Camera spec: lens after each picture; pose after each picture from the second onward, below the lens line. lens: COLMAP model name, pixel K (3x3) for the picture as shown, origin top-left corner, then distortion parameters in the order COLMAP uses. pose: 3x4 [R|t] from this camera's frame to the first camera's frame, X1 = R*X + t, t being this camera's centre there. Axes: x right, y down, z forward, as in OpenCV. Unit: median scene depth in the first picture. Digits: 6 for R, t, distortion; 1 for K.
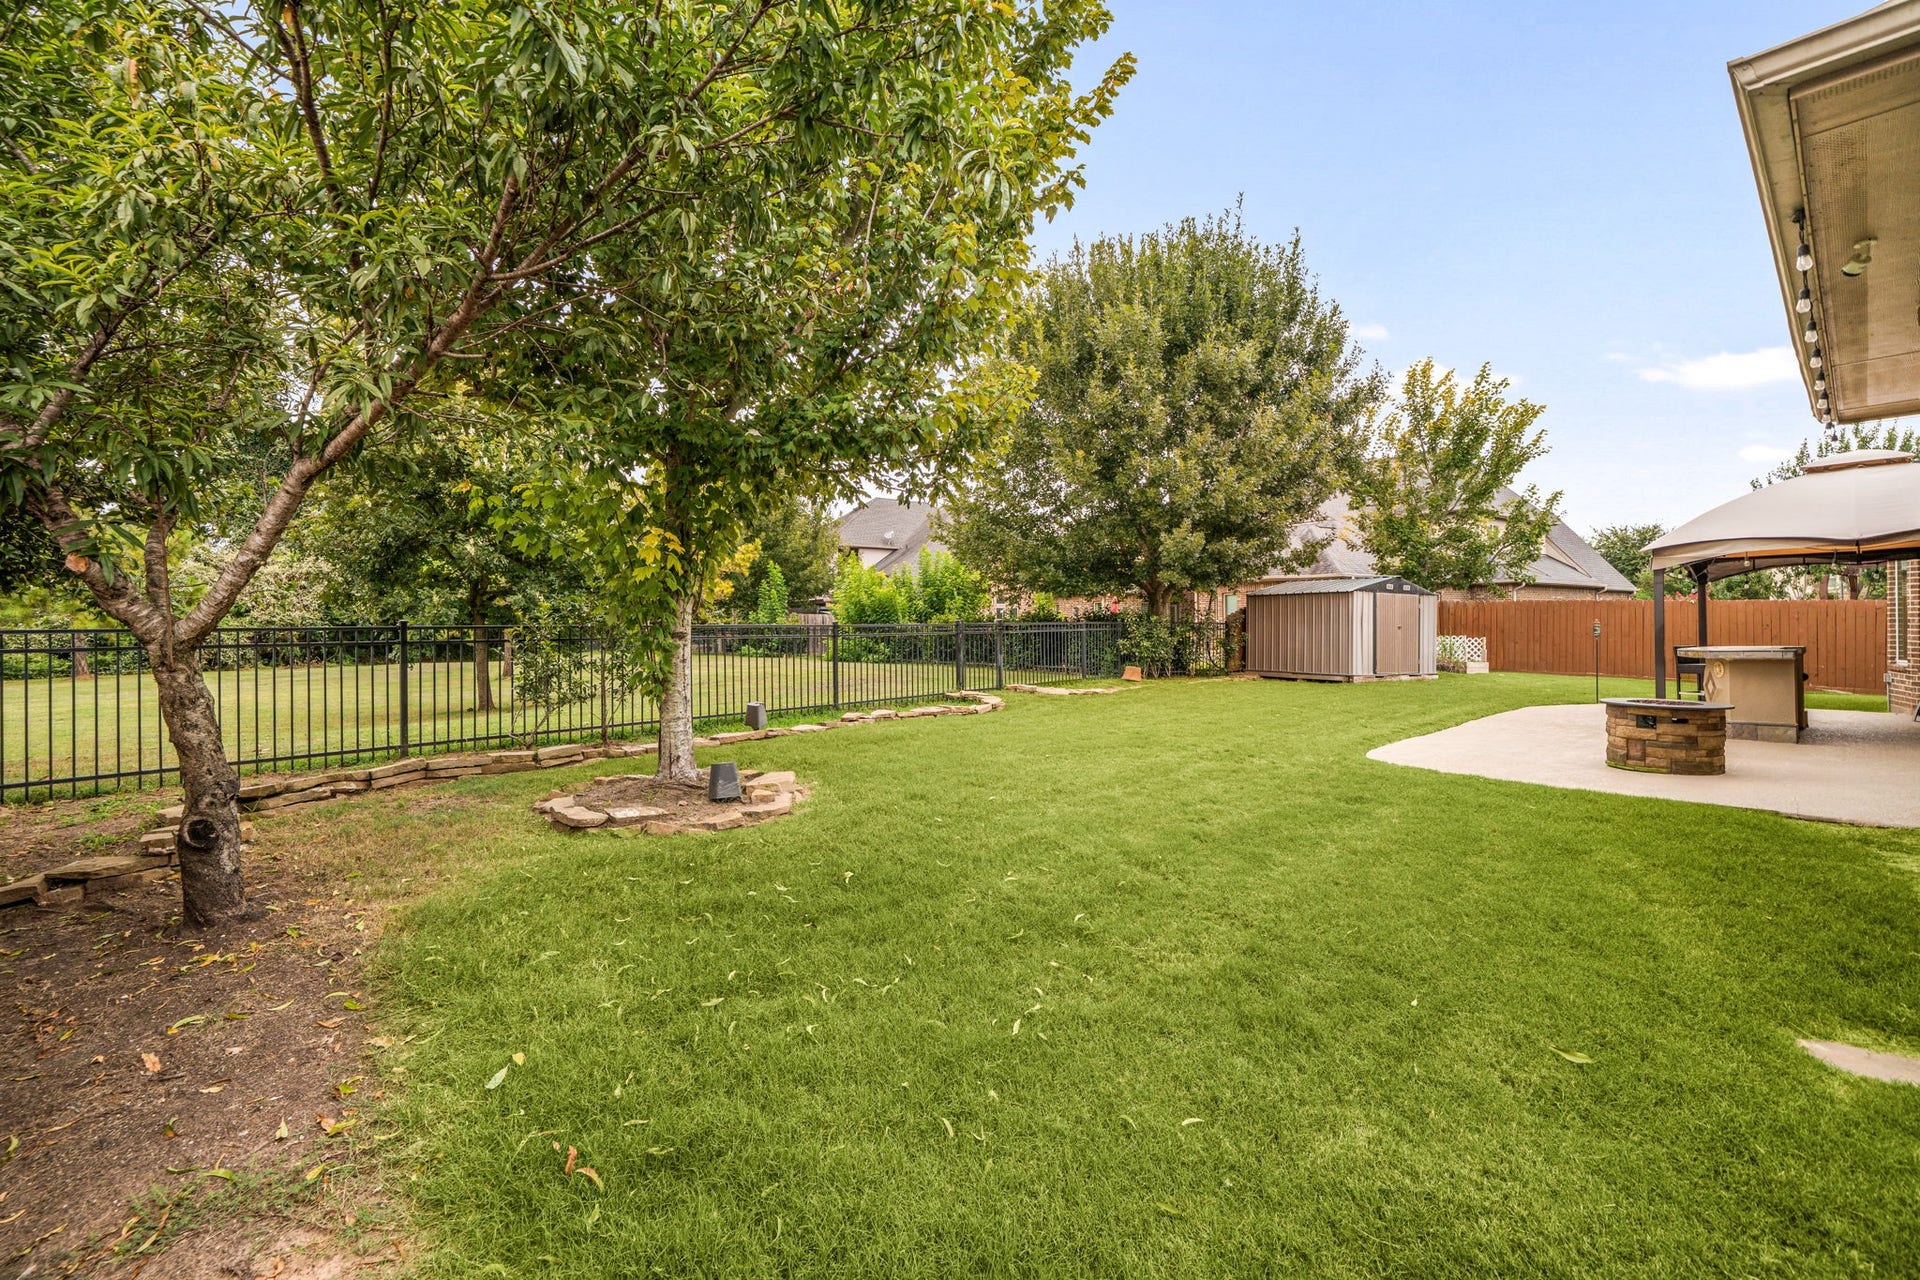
lens RADIAL K [[798.5, 0, 960.0], [0, 798.5, 640.0], [0, 0, 1]] dist [-0.003134, -0.000474]
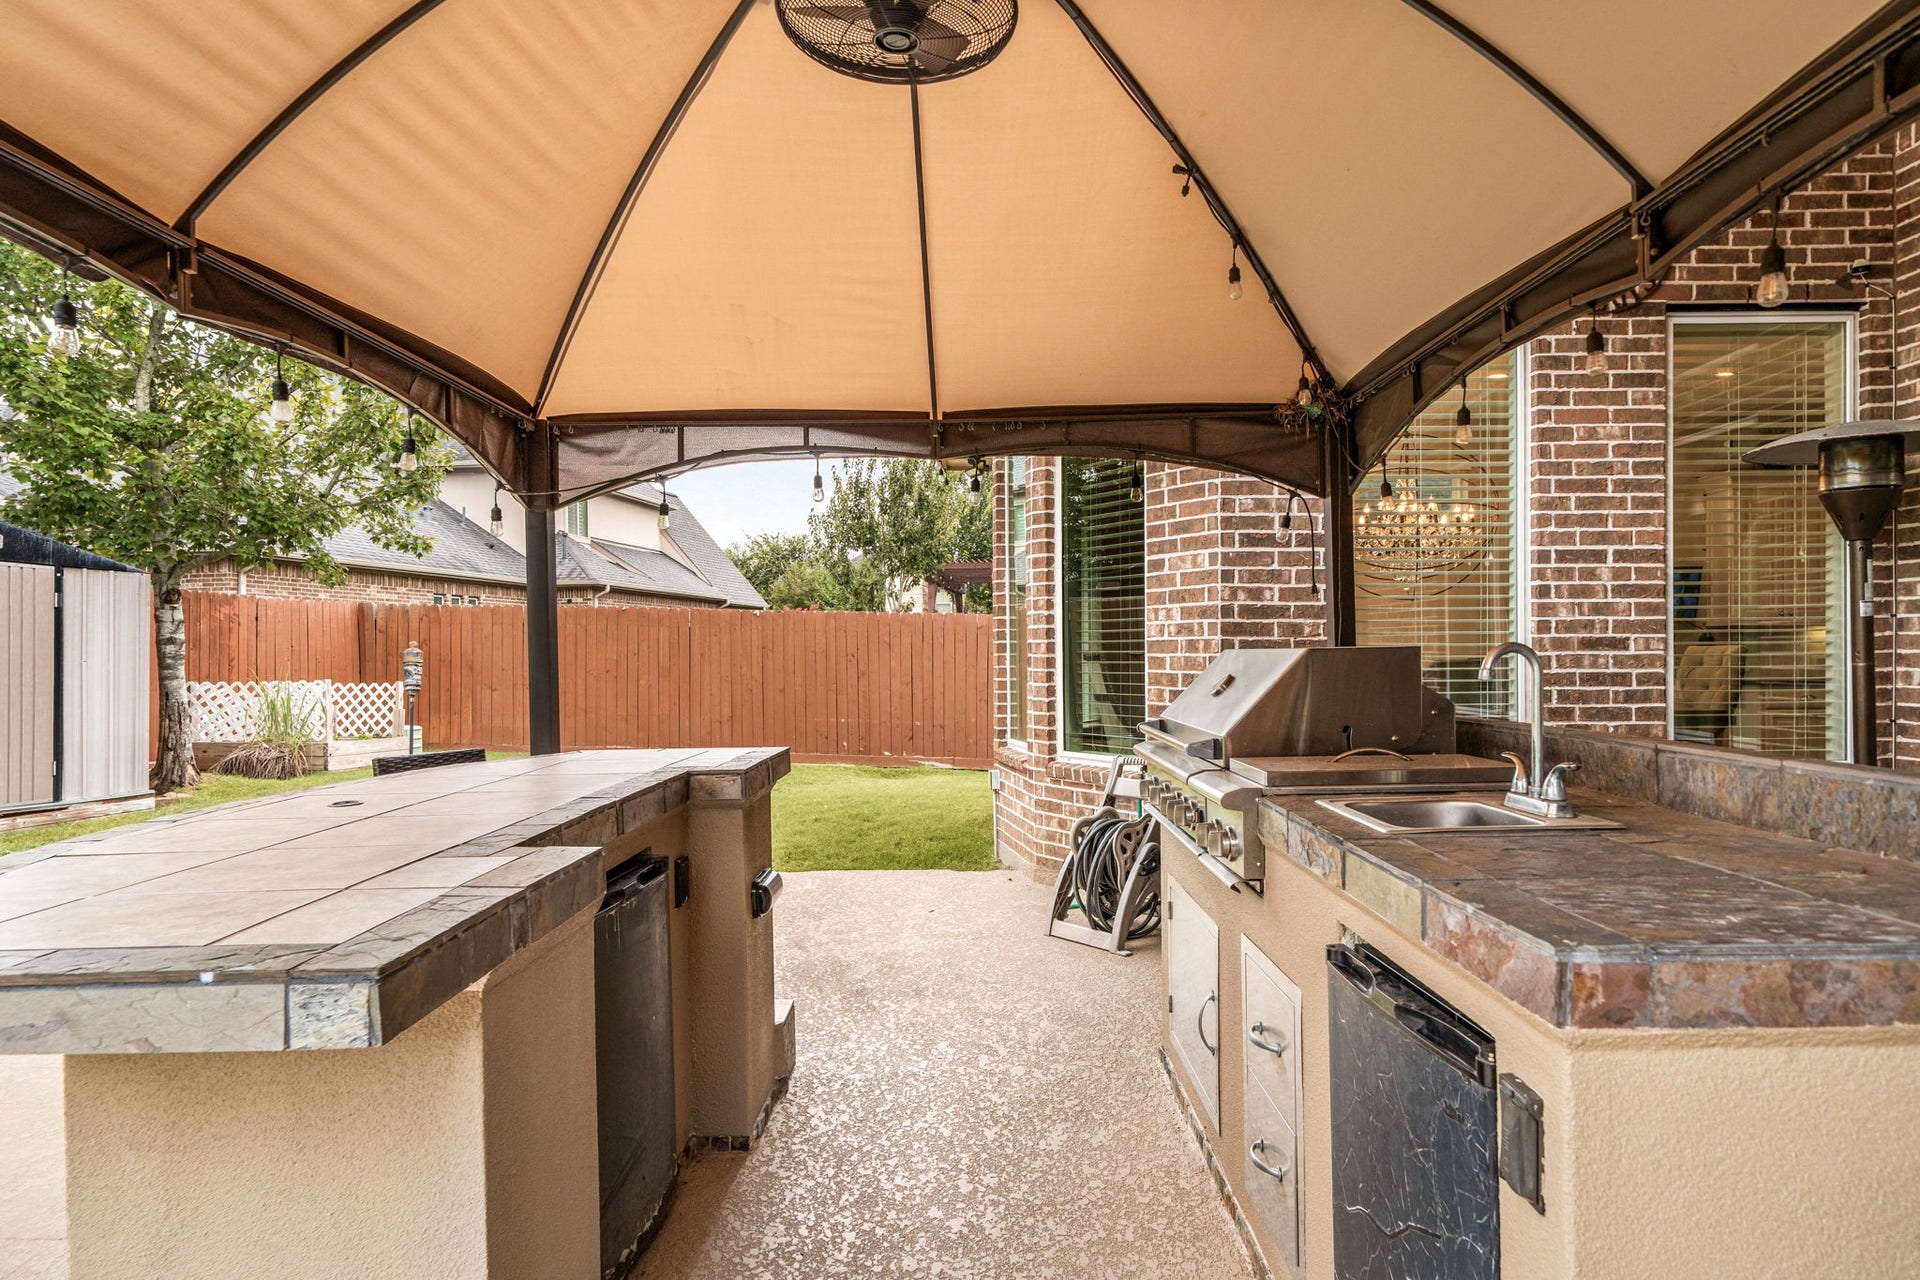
lens RADIAL K [[1061.5, 0, 960.0], [0, 1061.5, 640.0], [0, 0, 1]] dist [-0.002903, -0.000937]
pose [[0.667964, 0.005189, 0.744175, 0.308180], [0.017751, 0.999580, -0.022903, -0.005819], [-0.743982, 0.028509, 0.667591, 0.266067]]
